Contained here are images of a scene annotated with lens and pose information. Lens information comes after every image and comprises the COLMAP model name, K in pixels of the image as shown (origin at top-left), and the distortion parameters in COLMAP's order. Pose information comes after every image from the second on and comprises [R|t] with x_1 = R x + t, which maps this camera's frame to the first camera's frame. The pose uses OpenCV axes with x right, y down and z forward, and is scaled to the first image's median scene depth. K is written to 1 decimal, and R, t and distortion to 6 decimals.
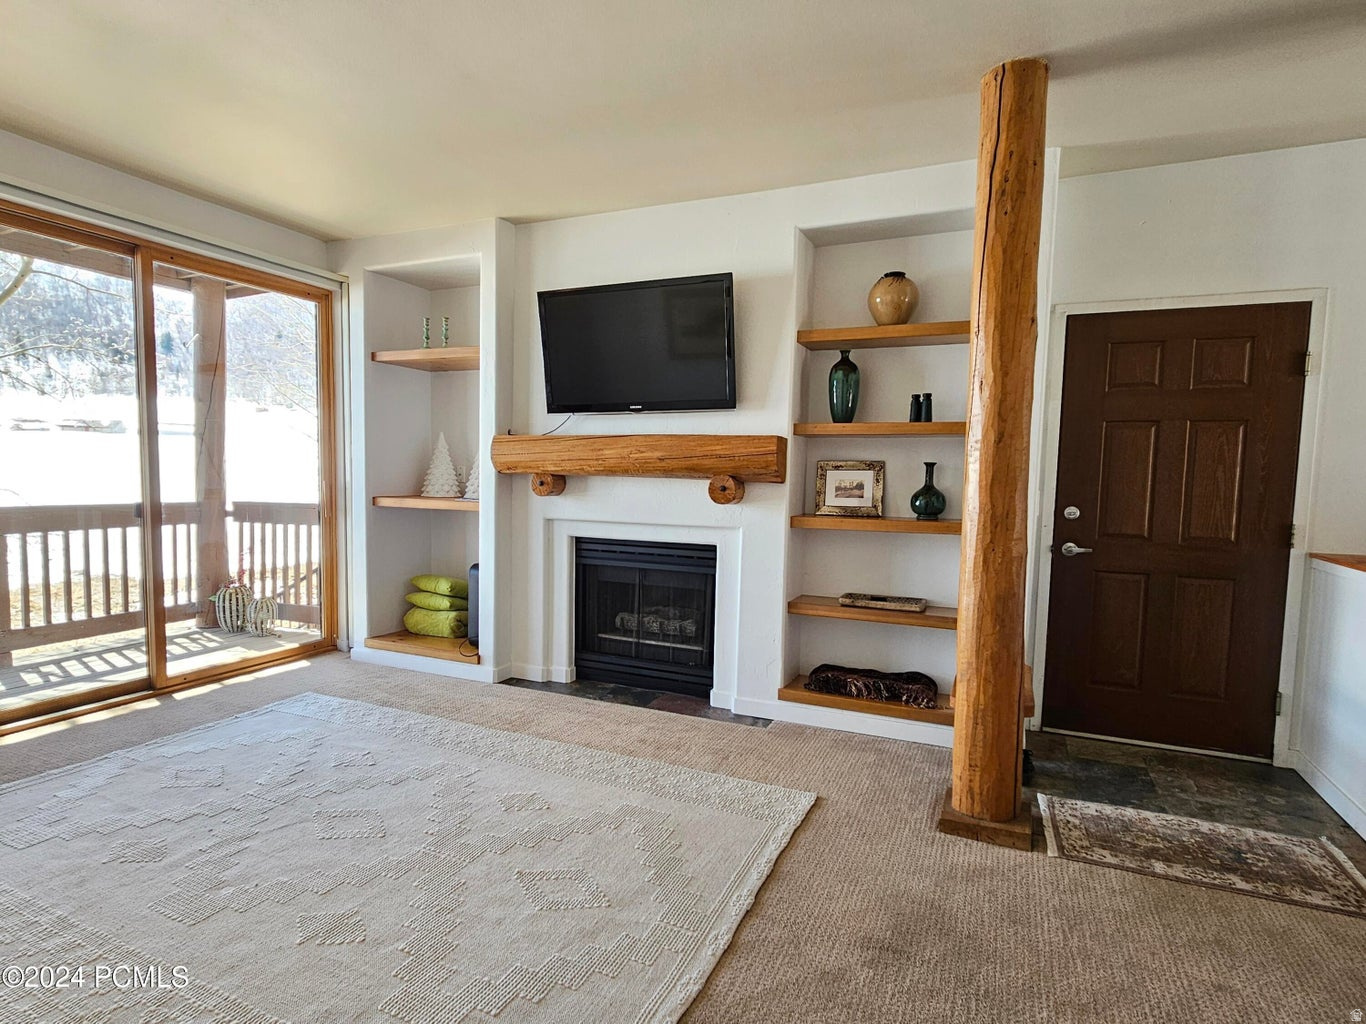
lens RADIAL K [[722.7, 0, 684.5], [0, 722.7, 530.8], [0, 0, 1]] dist [-0.001167, -0.000107]
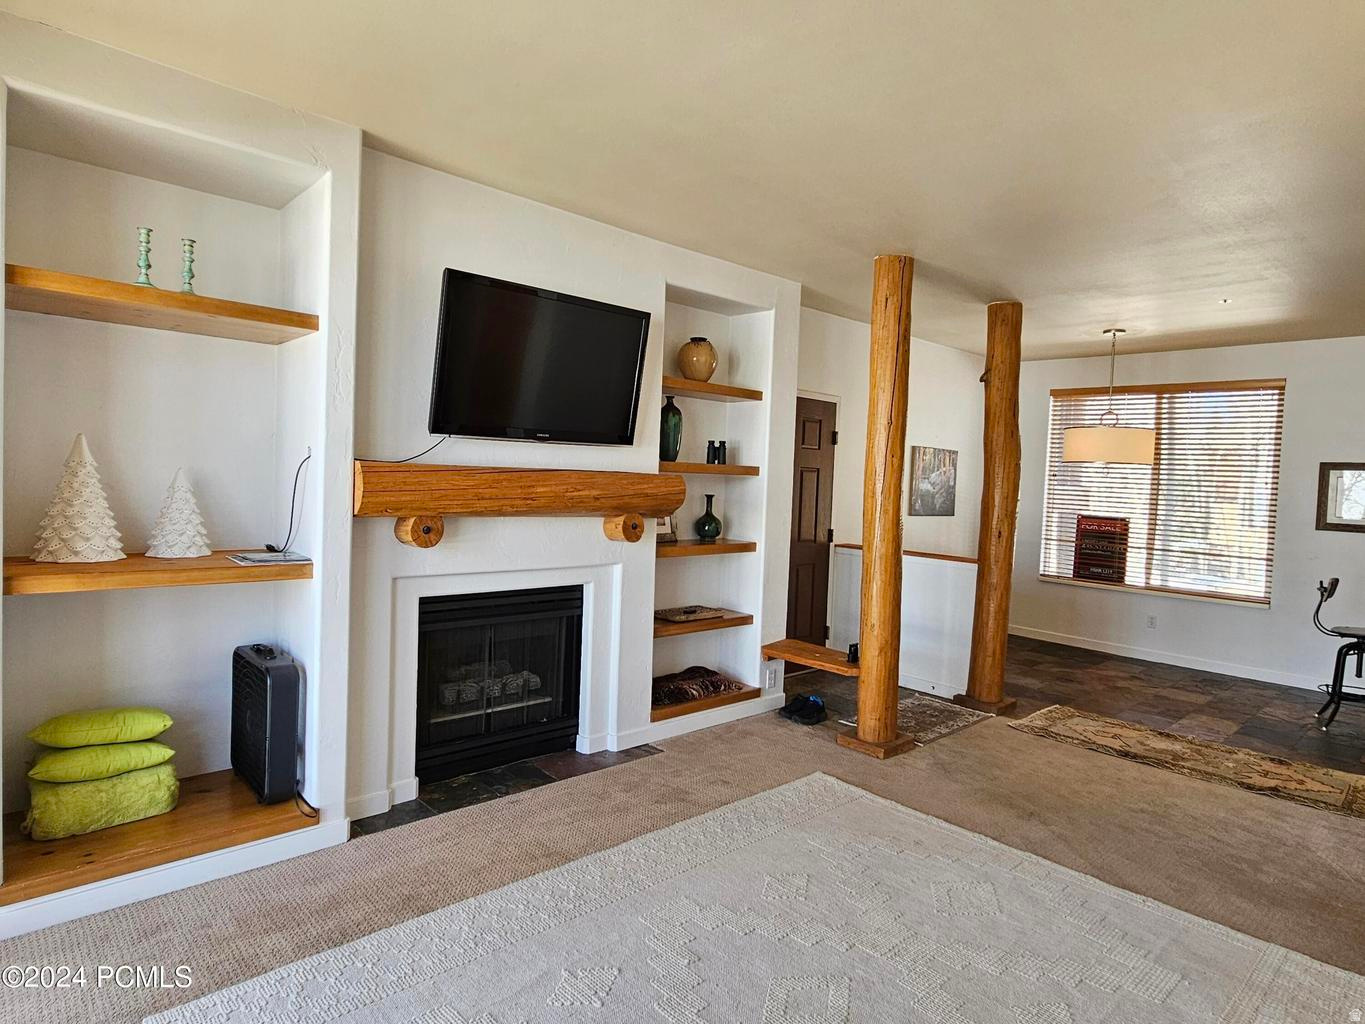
lens RADIAL K [[719.1, 0, 682.5], [0, 719.1, 512.0], [0, 0, 1]] dist [0.000996, -0.000187]
pose [[0.440196, -0.043100, 0.896867, -0.760371], [0.039394, 0.998813, 0.028664, -0.098634], [-0.897037, 0.022713, 0.441371, 0.480770]]
